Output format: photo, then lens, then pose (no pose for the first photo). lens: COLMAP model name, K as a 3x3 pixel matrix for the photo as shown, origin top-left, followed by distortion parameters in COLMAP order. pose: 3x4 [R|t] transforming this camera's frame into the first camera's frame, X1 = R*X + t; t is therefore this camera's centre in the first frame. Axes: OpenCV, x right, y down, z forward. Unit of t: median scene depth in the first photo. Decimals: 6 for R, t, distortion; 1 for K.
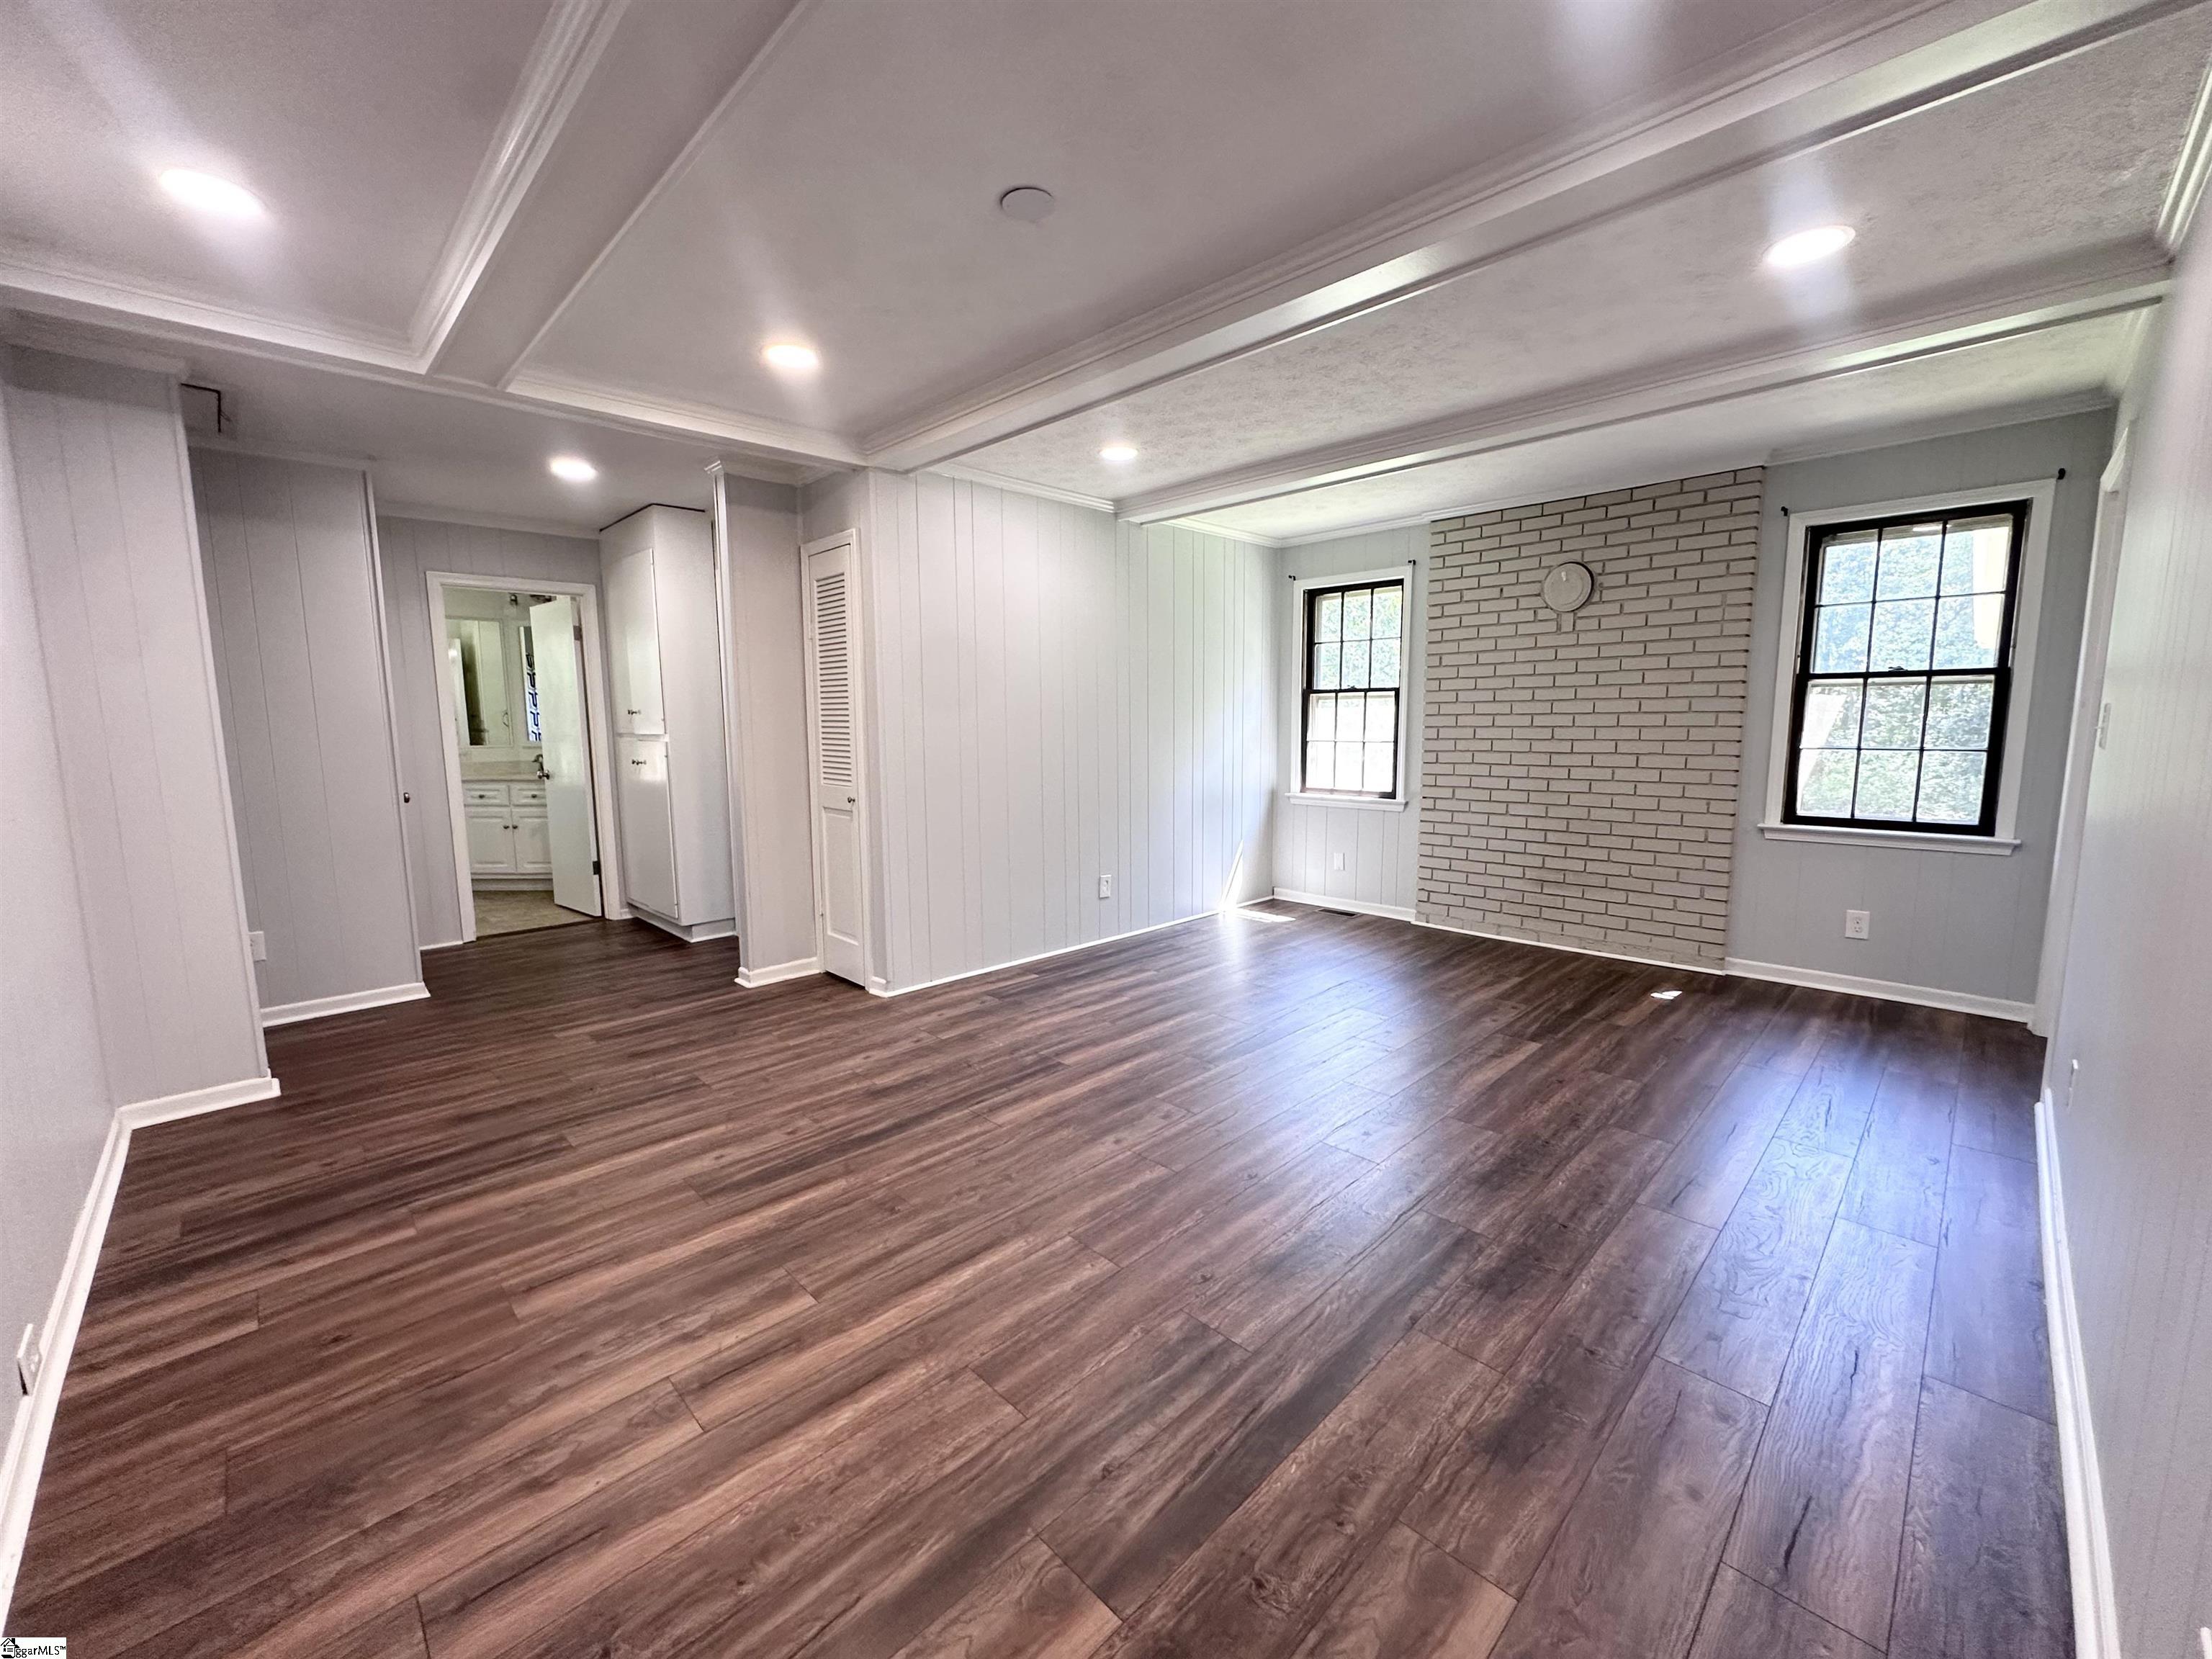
lens RADIAL K [[883.8, 0, 1104.2], [0, 883.8, 825.8], [0, 0, 1]] dist [-0.000490, 0.000237]
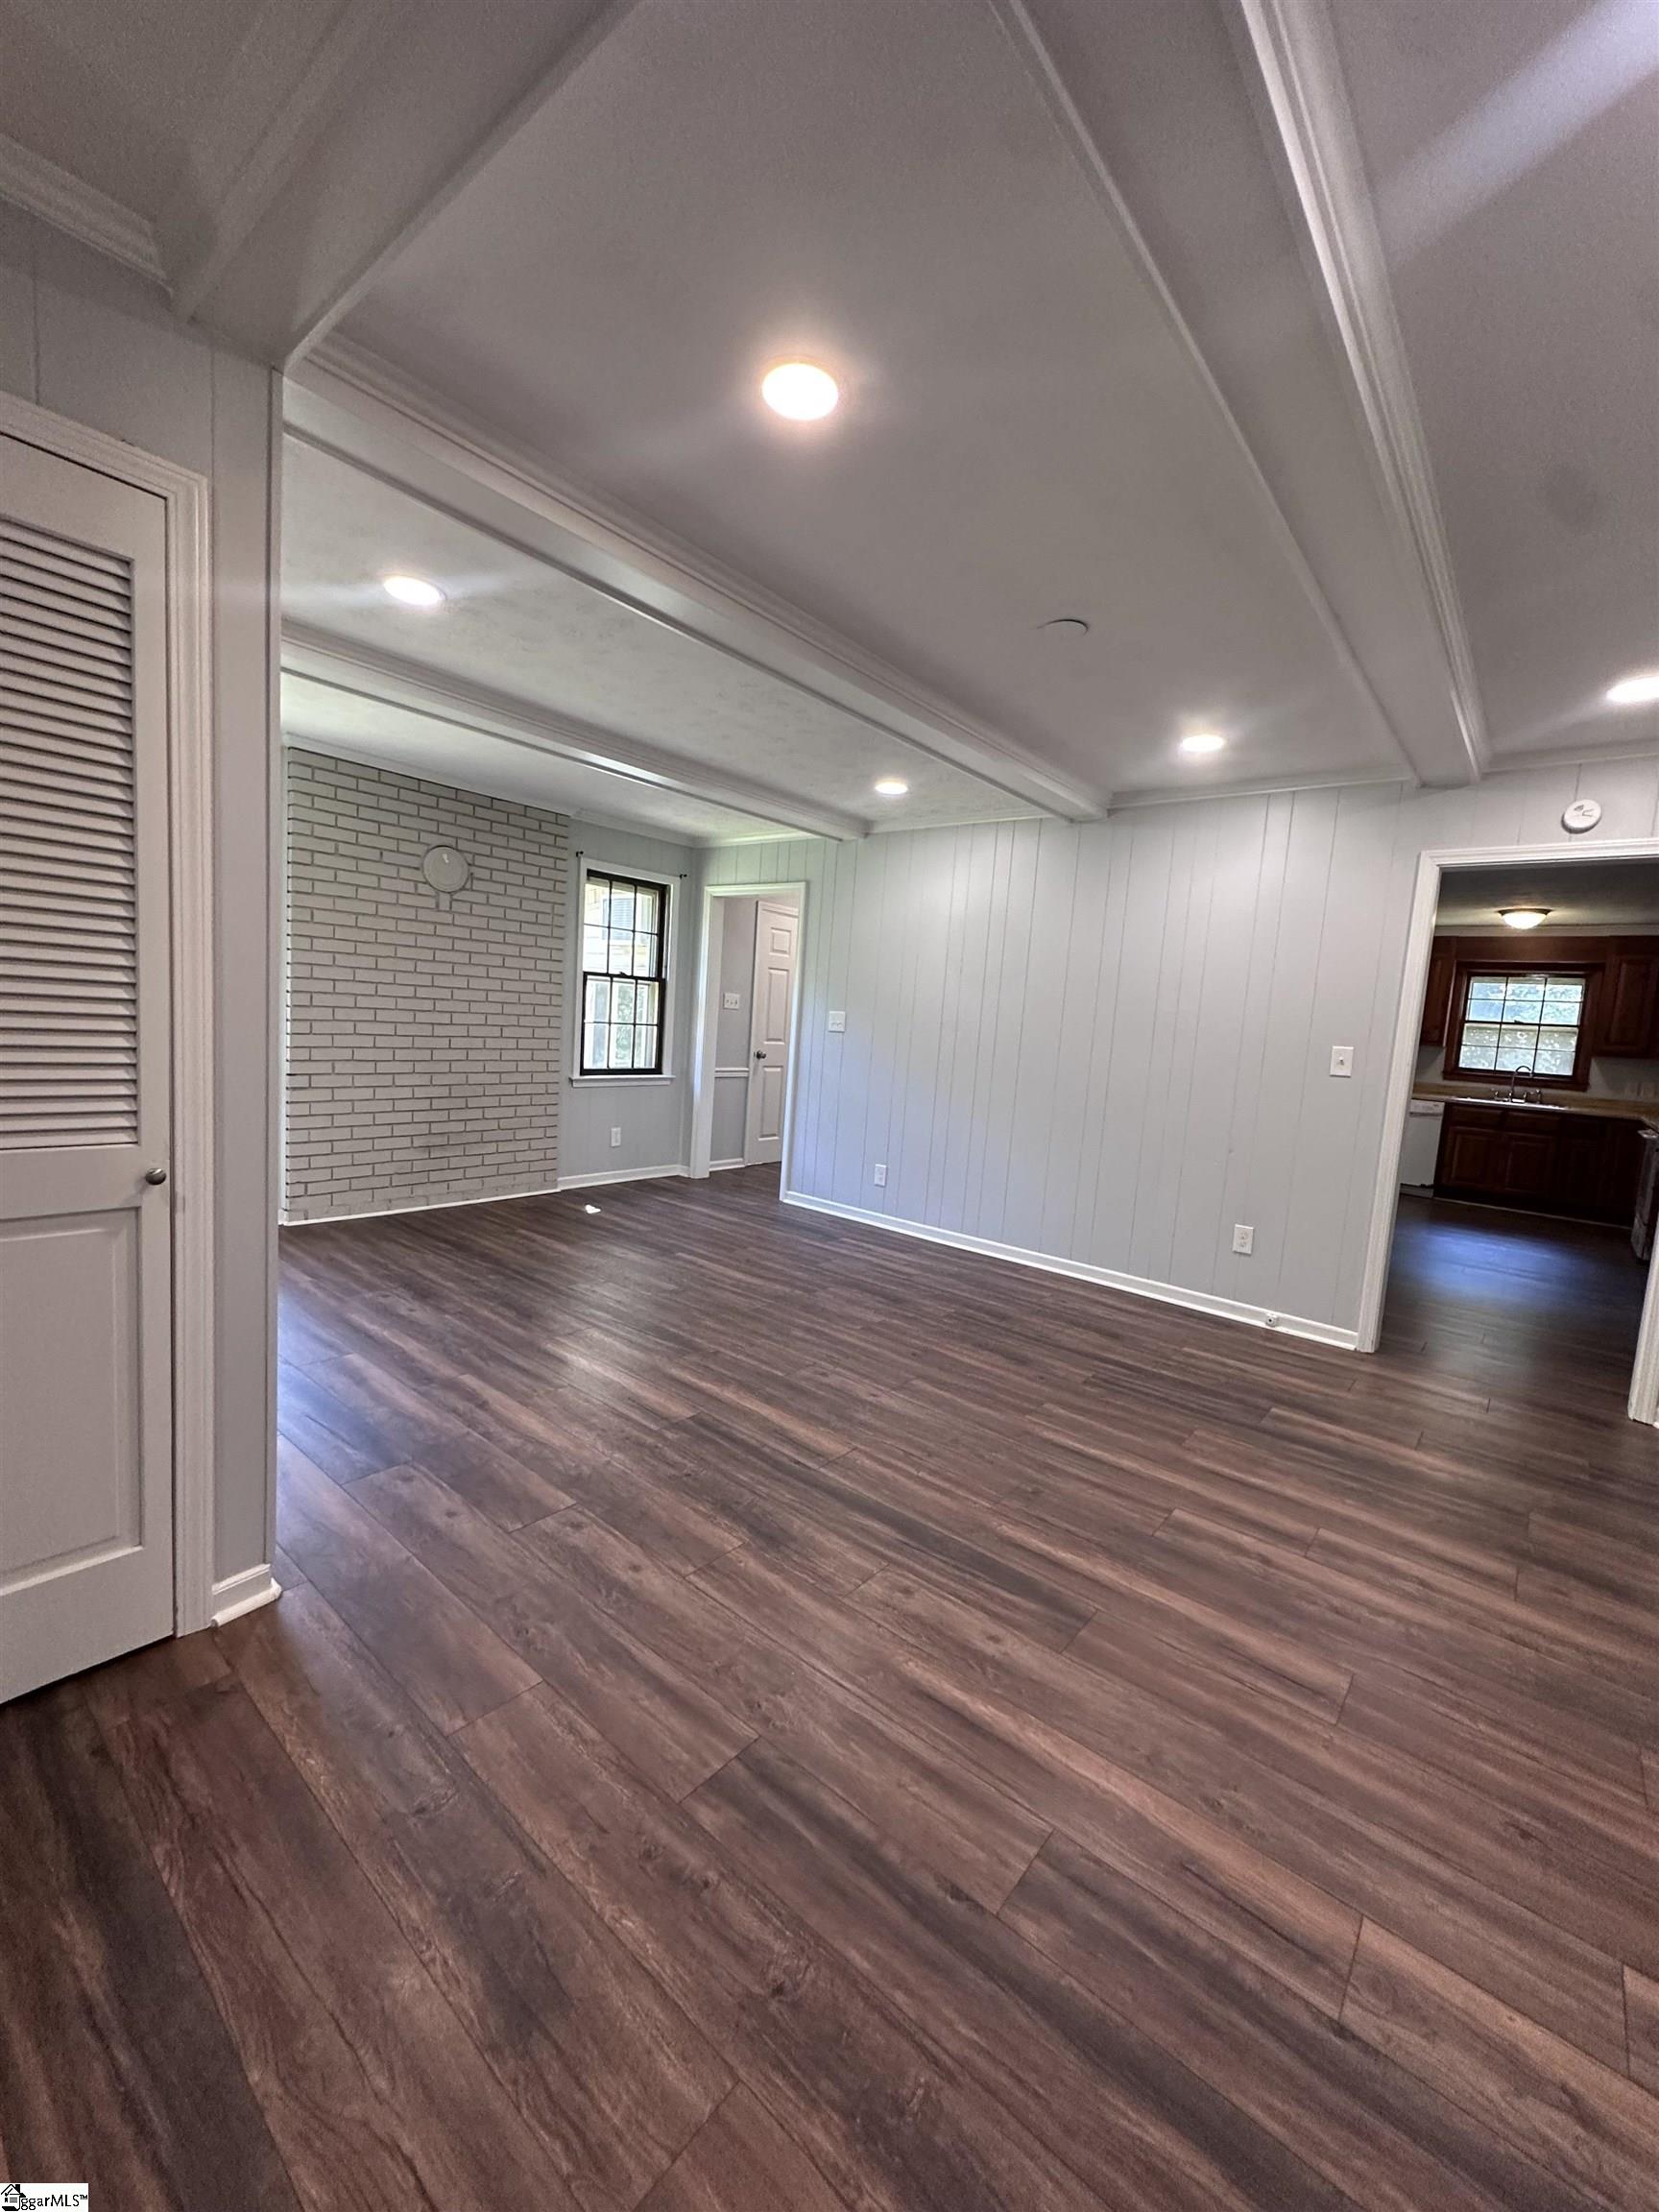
lens RADIAL K [[881.0, 0, 831.6], [0, 881.0, 1104.4], [0, 0, 1]] dist [-0.001641, -0.000181]
pose [[-0.096590, -0.099387, 0.990350, -0.868997], [0.053981, 0.993015, 0.104919, -0.106732], [-0.993859, 0.063594, -0.090550, 0.938190]]
